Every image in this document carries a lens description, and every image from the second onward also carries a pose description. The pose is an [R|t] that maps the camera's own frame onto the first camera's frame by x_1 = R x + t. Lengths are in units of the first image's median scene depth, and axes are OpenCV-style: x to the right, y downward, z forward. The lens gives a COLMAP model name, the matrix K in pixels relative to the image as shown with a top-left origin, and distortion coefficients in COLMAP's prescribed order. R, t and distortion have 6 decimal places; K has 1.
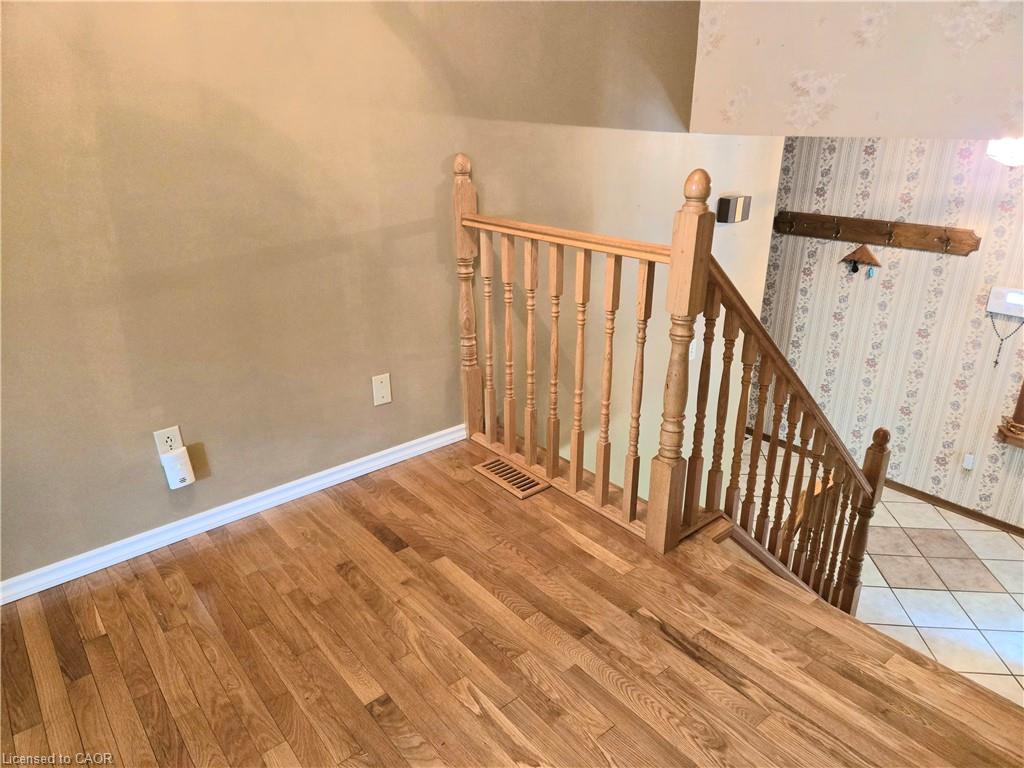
lens RADIAL K [[678.1, 0, 513.4], [0, 678.1, 381.3], [0, 0, 1]] dist [0.004810, 0.002272]
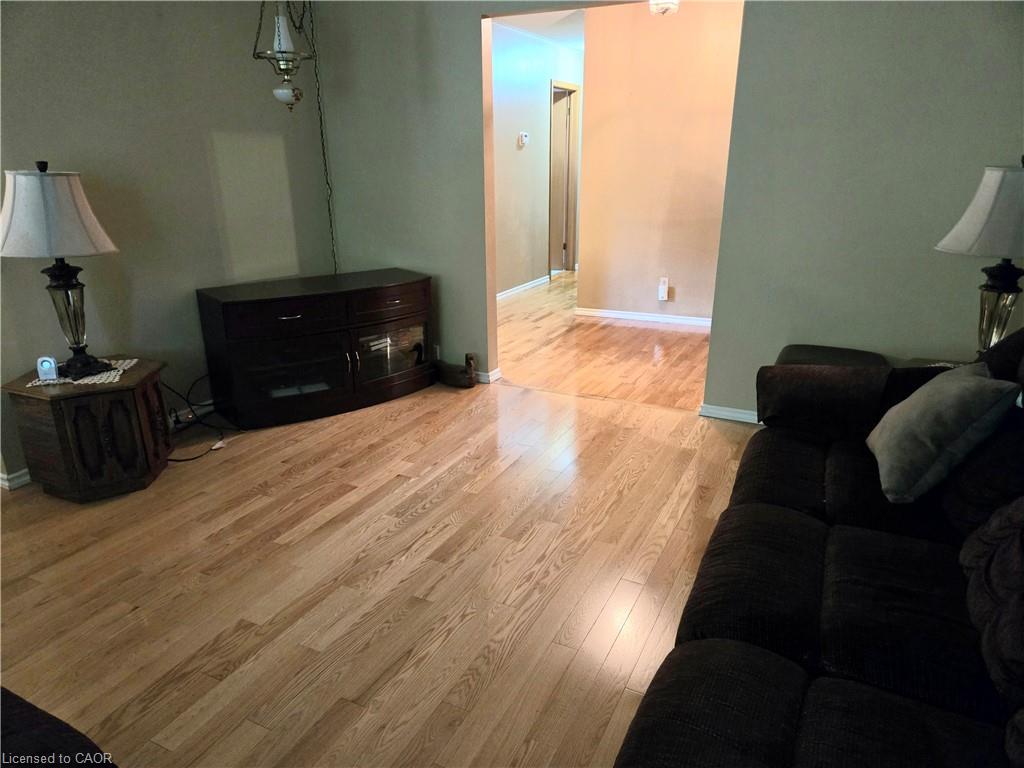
lens RADIAL K [[678.1, 0, 512.9], [0, 678.1, 386.7], [0, 0, 1]] dist [0.004810, 0.002272]
pose [[0.398856, 0.294211, -0.868536, 1.869922], [-0.337272, 0.927813, 0.159406, 0.261583], [0.852738, 0.229353, 0.469292, -0.766628]]
